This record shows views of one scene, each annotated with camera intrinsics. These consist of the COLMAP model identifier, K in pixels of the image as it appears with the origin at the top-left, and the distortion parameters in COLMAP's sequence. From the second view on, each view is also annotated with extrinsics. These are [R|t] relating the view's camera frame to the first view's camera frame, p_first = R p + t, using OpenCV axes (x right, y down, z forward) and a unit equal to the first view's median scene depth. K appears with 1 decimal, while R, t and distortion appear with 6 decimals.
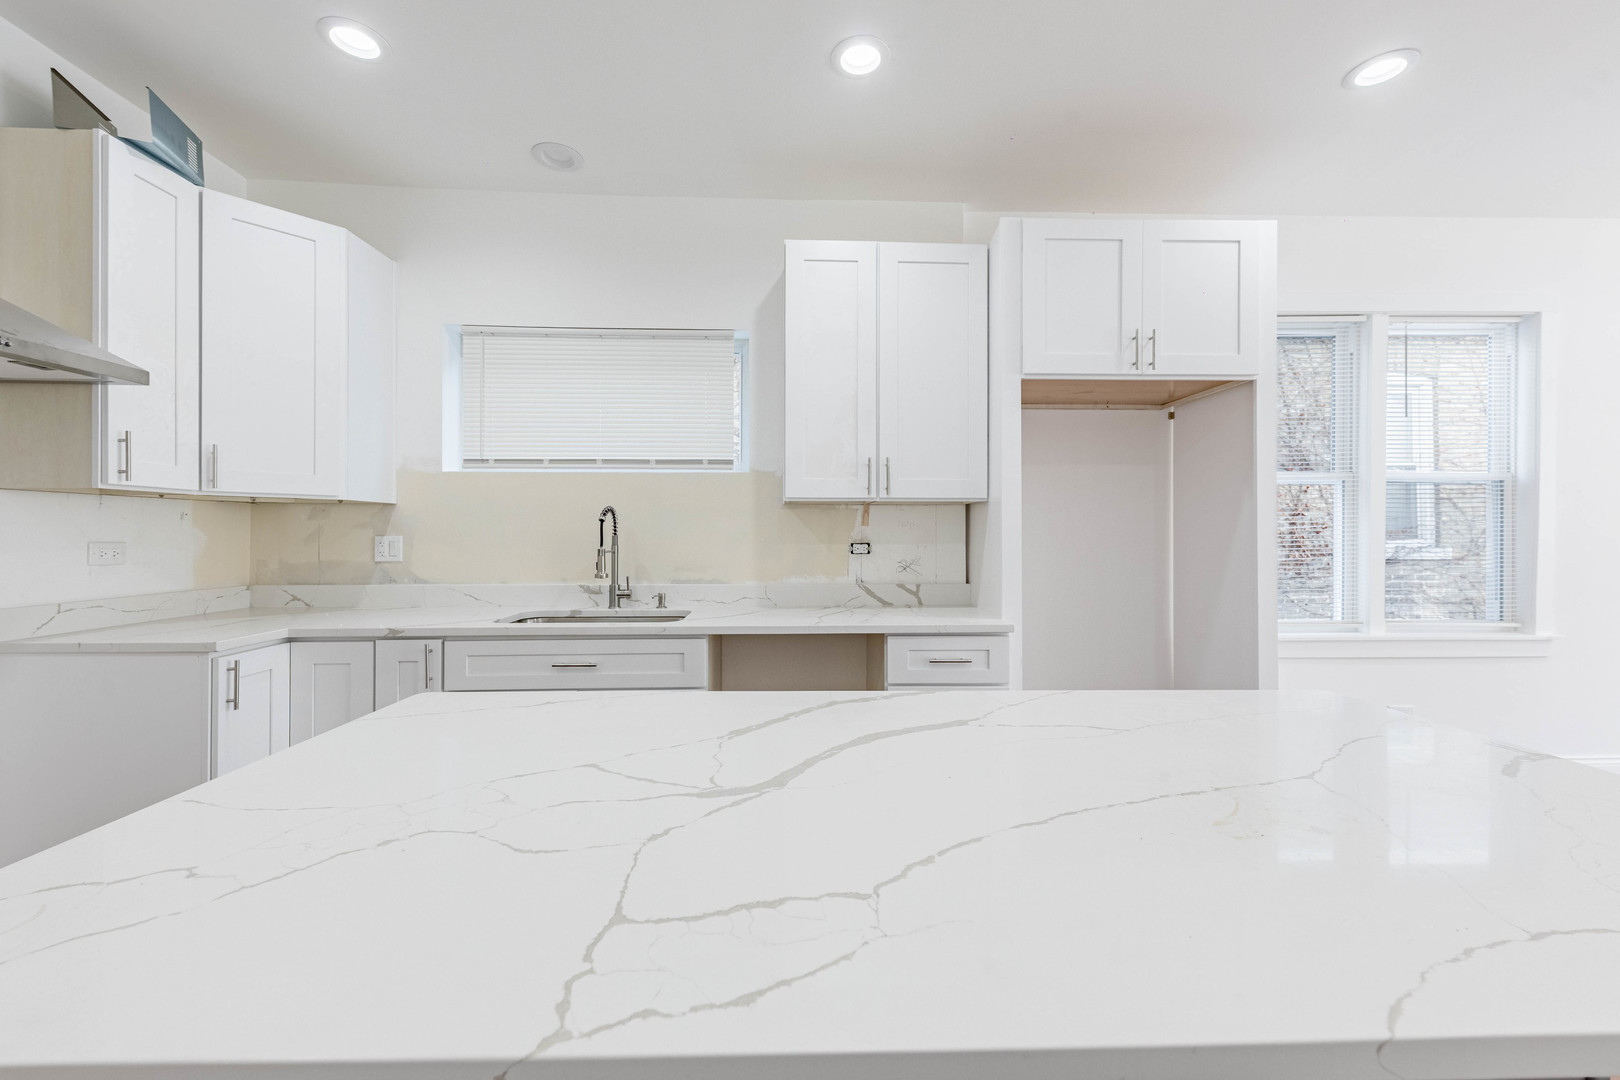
lens RADIAL K [[649.8, 0, 807.8], [0, 649.8, 528.0], [0, 0, 1]] dist [0.001175, -0.001017]
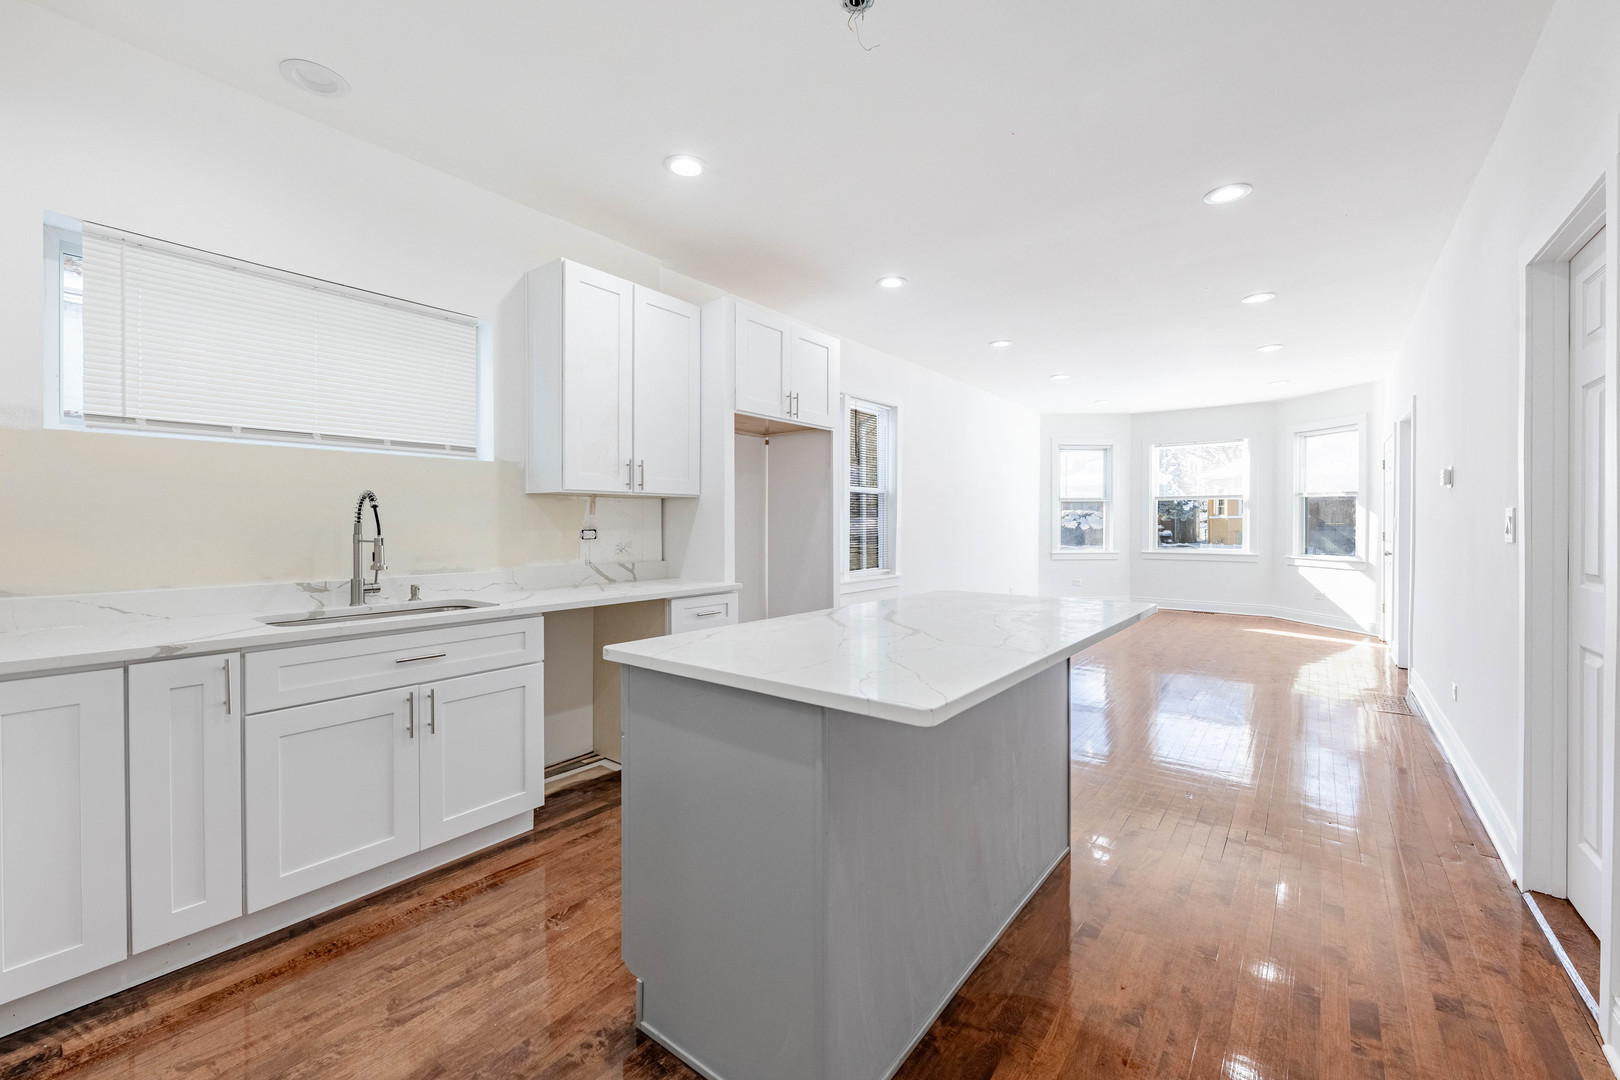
lens RADIAL K [[662.5, 0, 815.7], [0, 662.5, 526.7], [0, 0, 1]] dist [0.001651, -0.000667]
pose [[0.633873, -0.005257, 0.773419, -0.619908], [-0.005029, 0.999928, 0.010918, 0.003297], [-0.773421, -0.010810, 0.633801, -0.058561]]
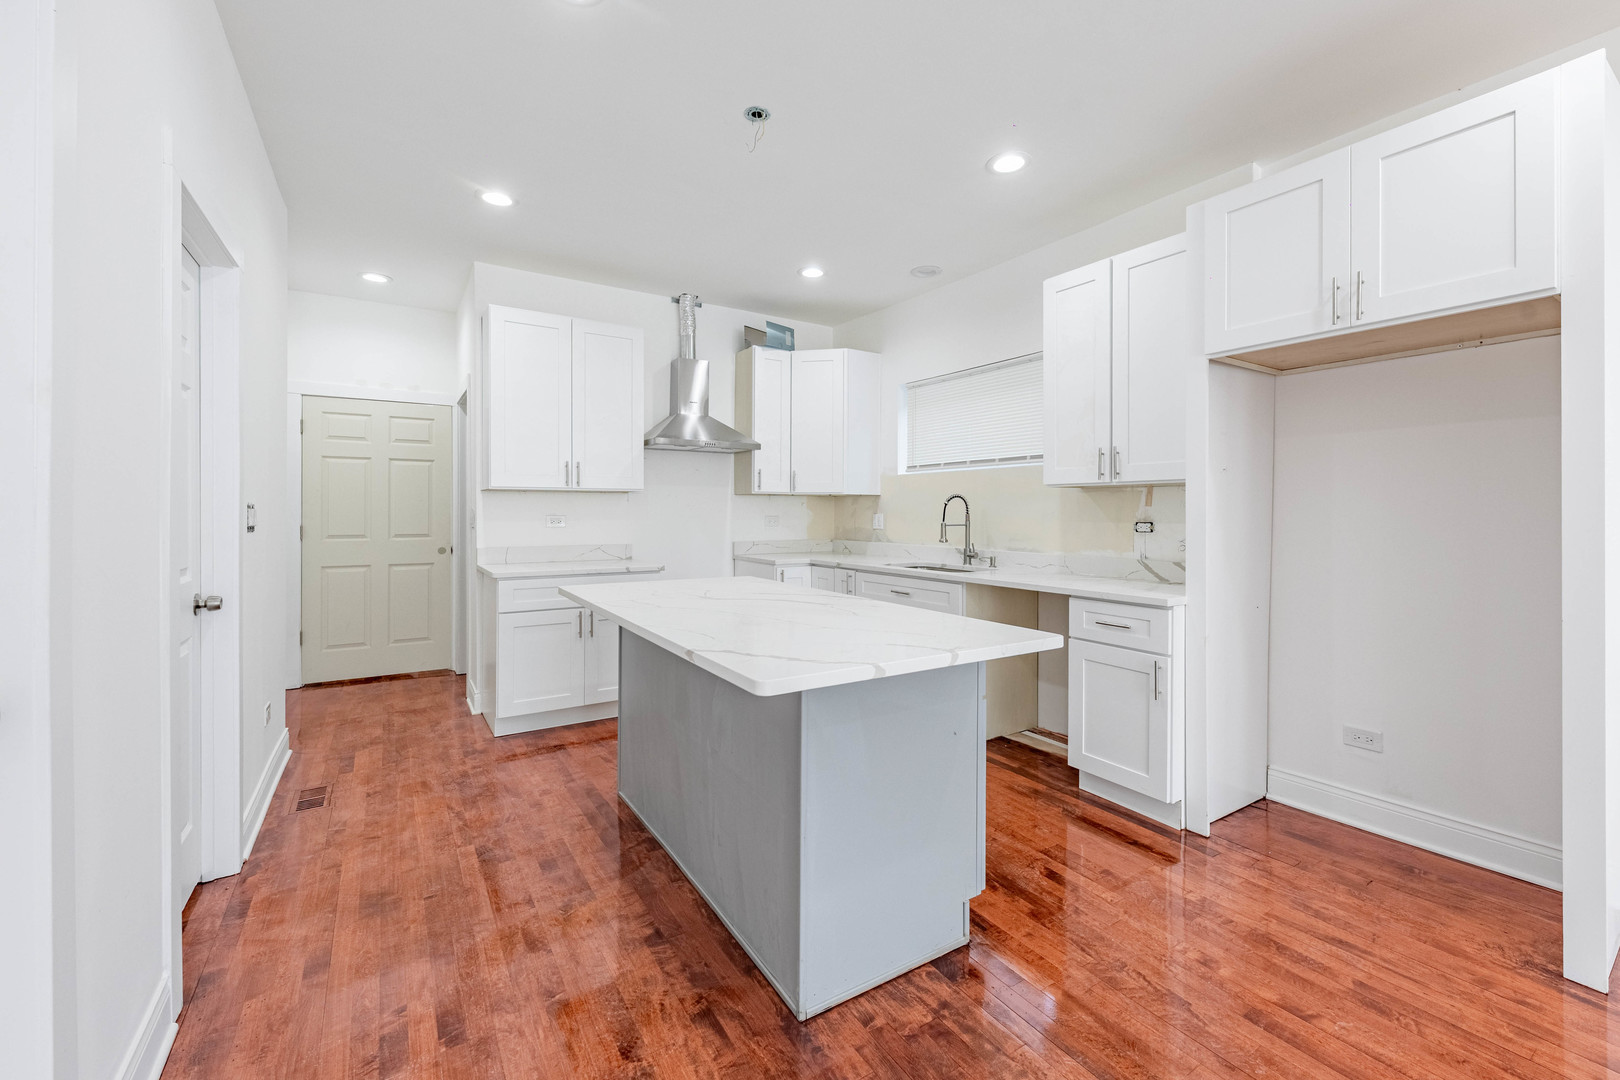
lens RADIAL K [[662.8, 0, 810.8], [0, 662.8, 513.6], [0, 0, 1]] dist [0.013336, -0.008103]
pose [[0.507587, 0.003408, -0.861594, 0.817792], [0.005678, 0.999957, 0.007300, -0.002688], [0.861582, -0.008598, 0.507546, -0.046315]]
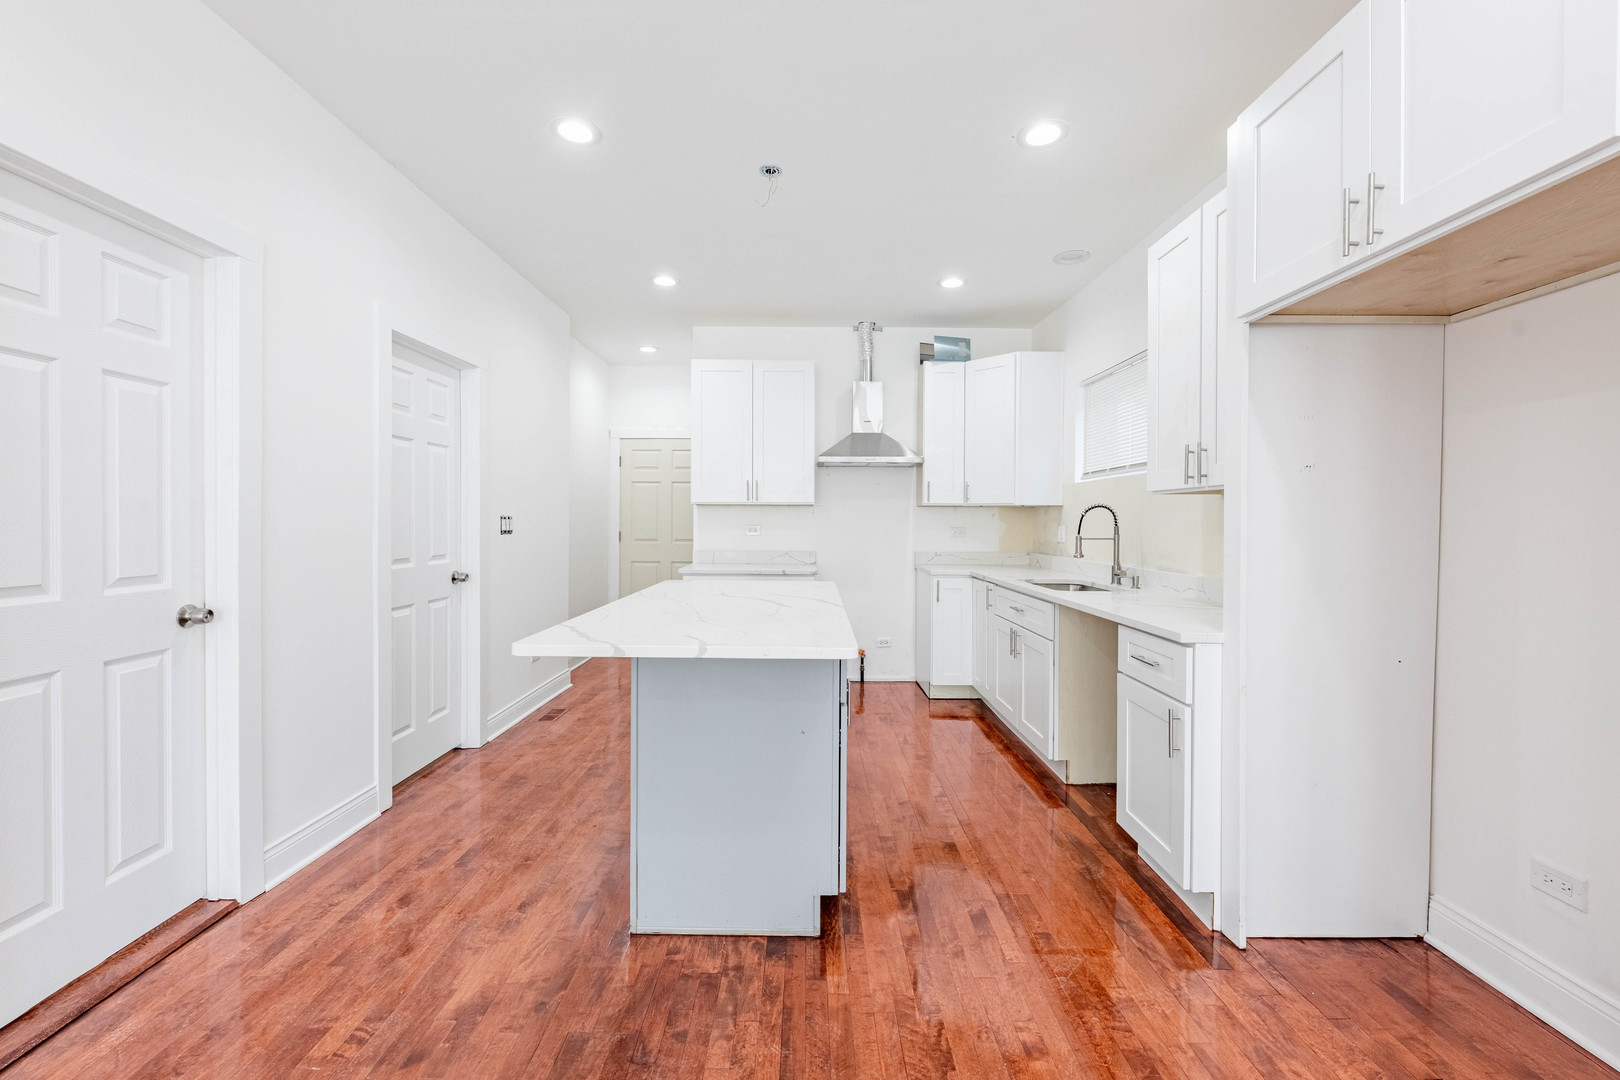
lens RADIAL K [[649.8, 0, 807.8], [0, 649.8, 528.0], [0, 0, 1]] dist [0.001175, -0.001017]
pose [[-0.035391, 0.008238, -0.999340, 1.007750], [0.002299, 0.999964, 0.008162, 0.002632], [0.999371, -0.002009, -0.035409, 0.463995]]
